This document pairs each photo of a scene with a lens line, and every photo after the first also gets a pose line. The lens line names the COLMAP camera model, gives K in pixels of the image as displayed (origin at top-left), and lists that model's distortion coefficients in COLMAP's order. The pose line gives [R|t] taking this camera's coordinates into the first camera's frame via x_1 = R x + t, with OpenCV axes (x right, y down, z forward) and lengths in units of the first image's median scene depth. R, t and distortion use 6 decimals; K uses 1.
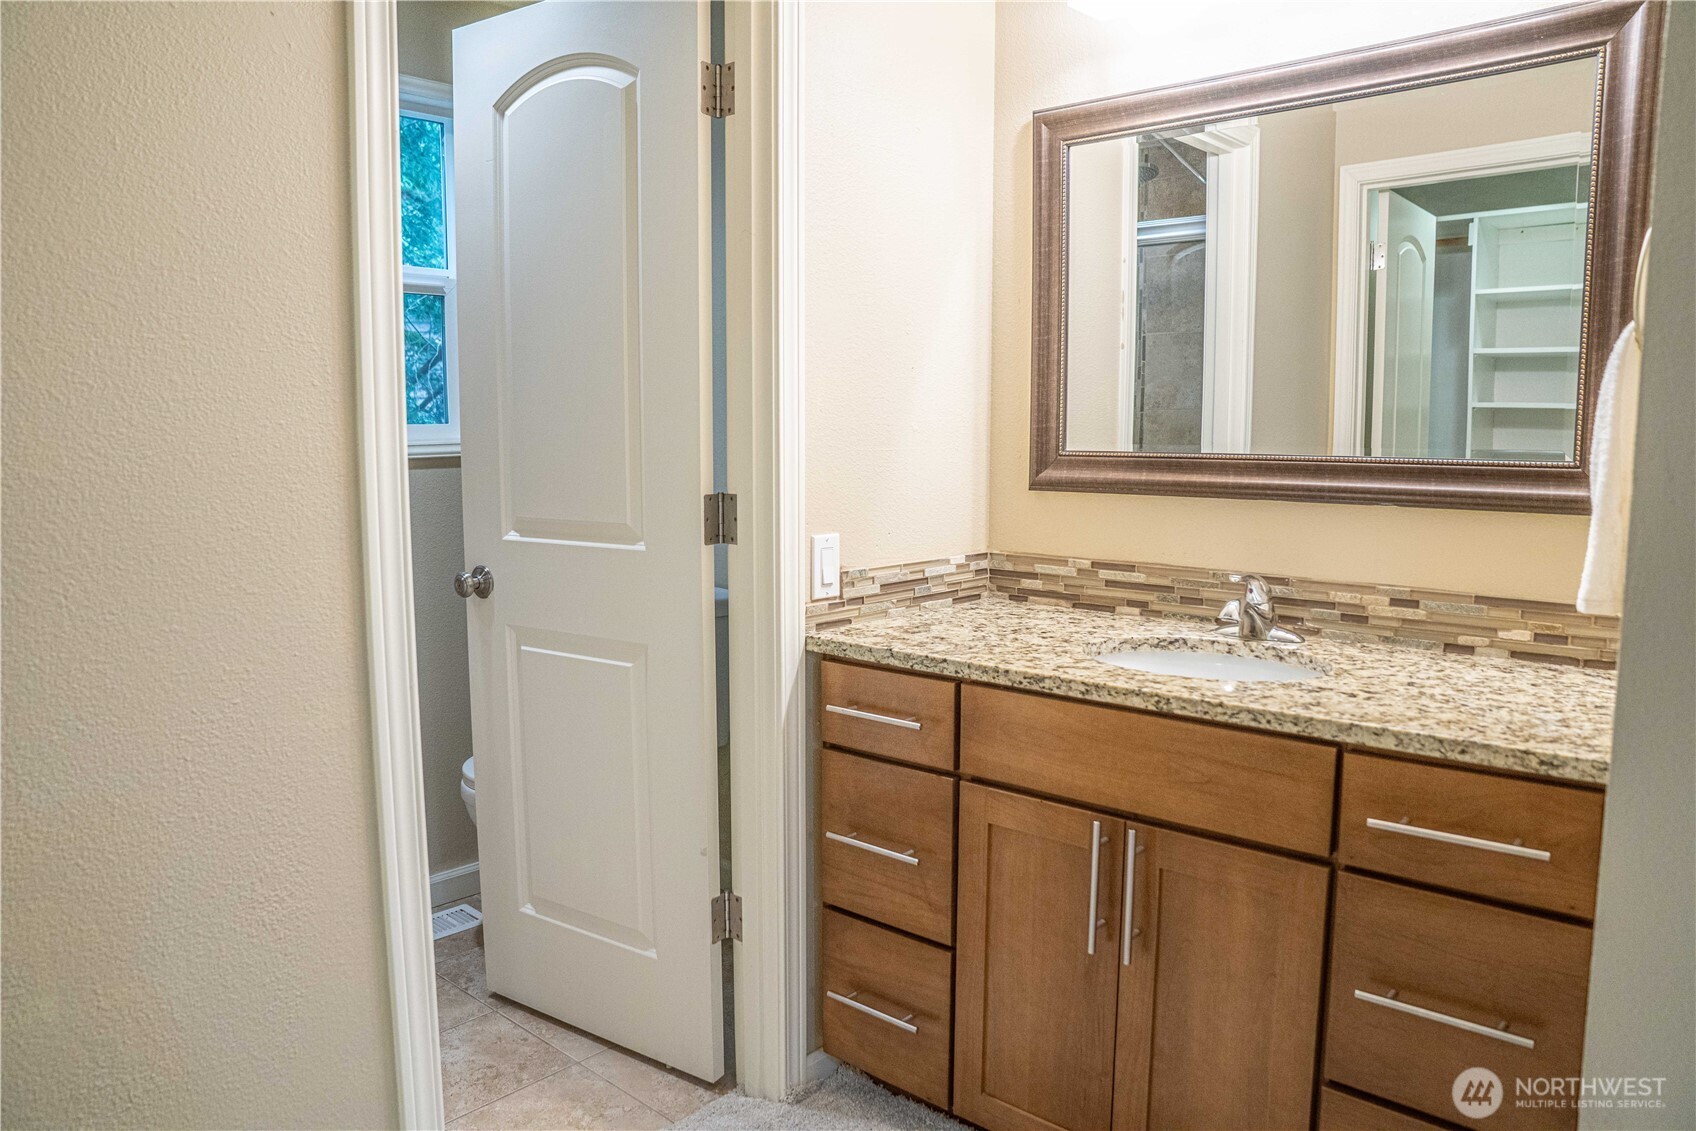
lens RADIAL K [[1233.4, 0, 848.0], [0, 1233.4, 565.5], [0, 0, 1]] dist [-0.191936, 0.141340]
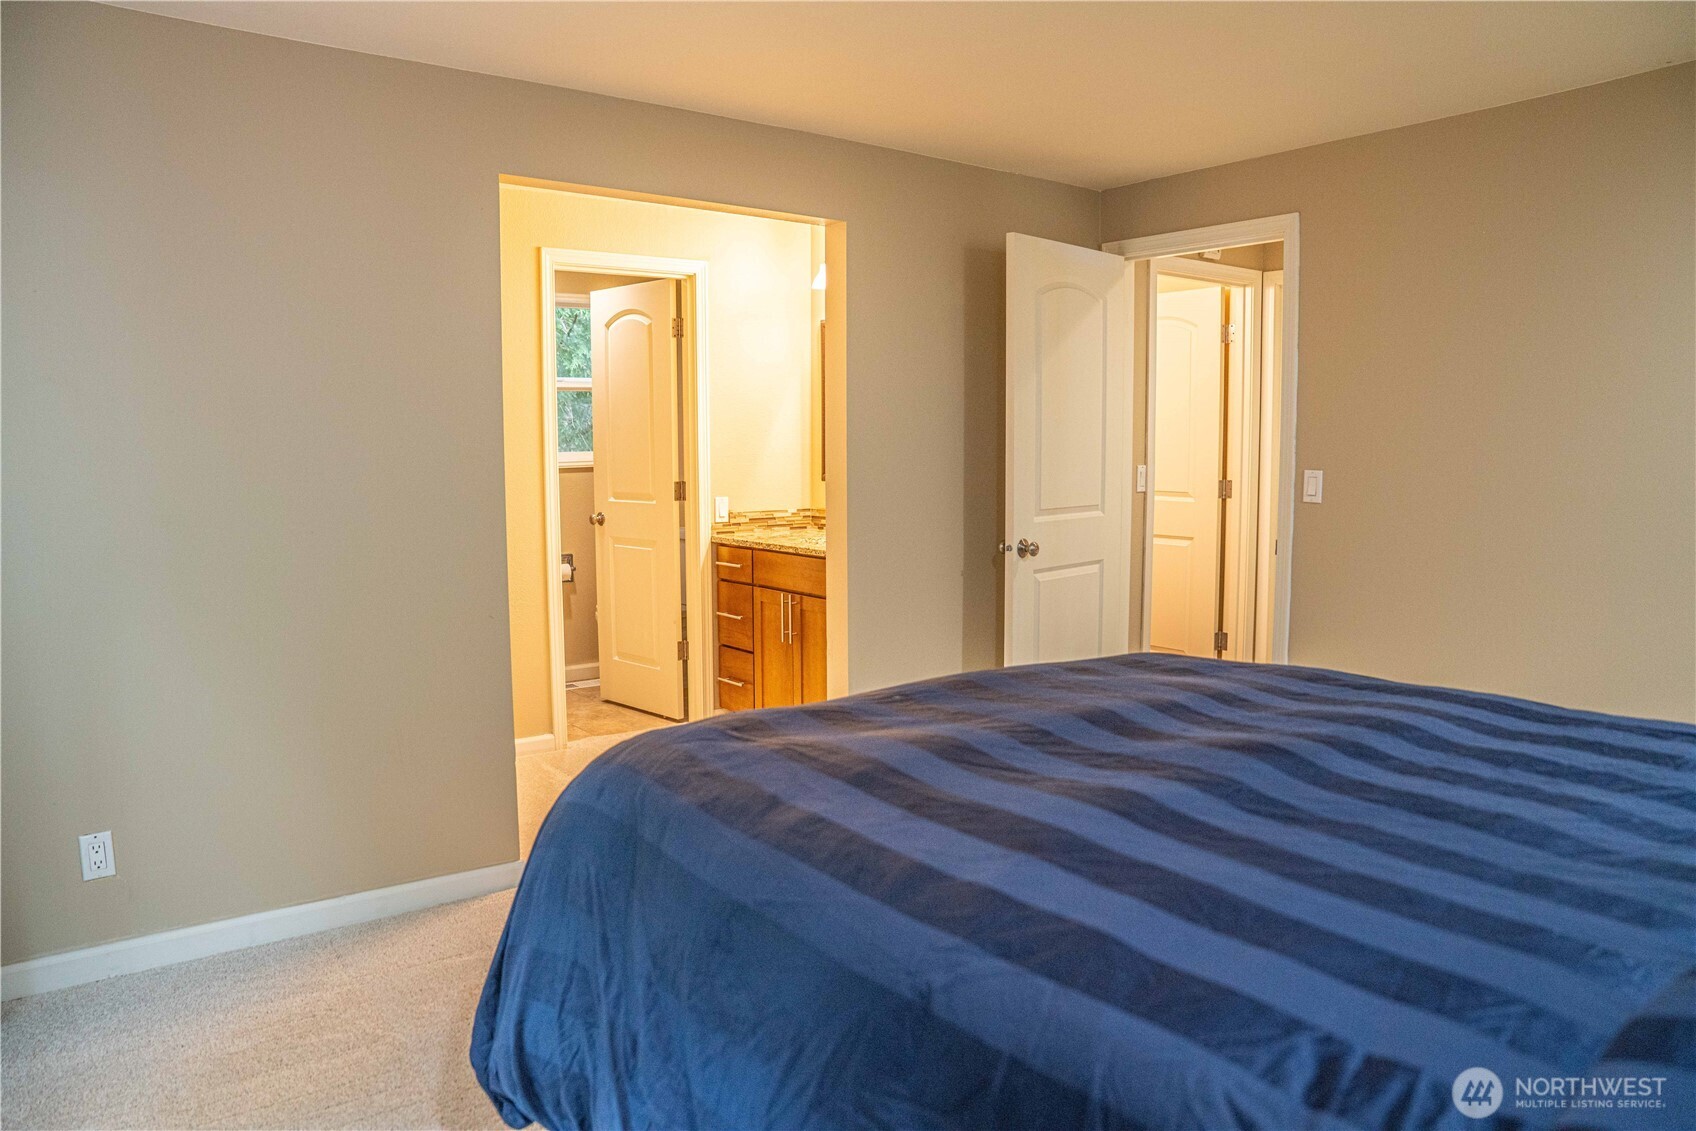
lens RADIAL K [[1233.4, 0, 848.0], [0, 1233.4, 565.5], [0, 0, 1]] dist [-0.191936, 0.141340]
pose [[0.982053, 0.014899, -0.188017, 0.716701], [-0.016715, 0.999828, -0.008078, 0.131554], [0.187864, 0.011076, 0.982133, -1.454367]]
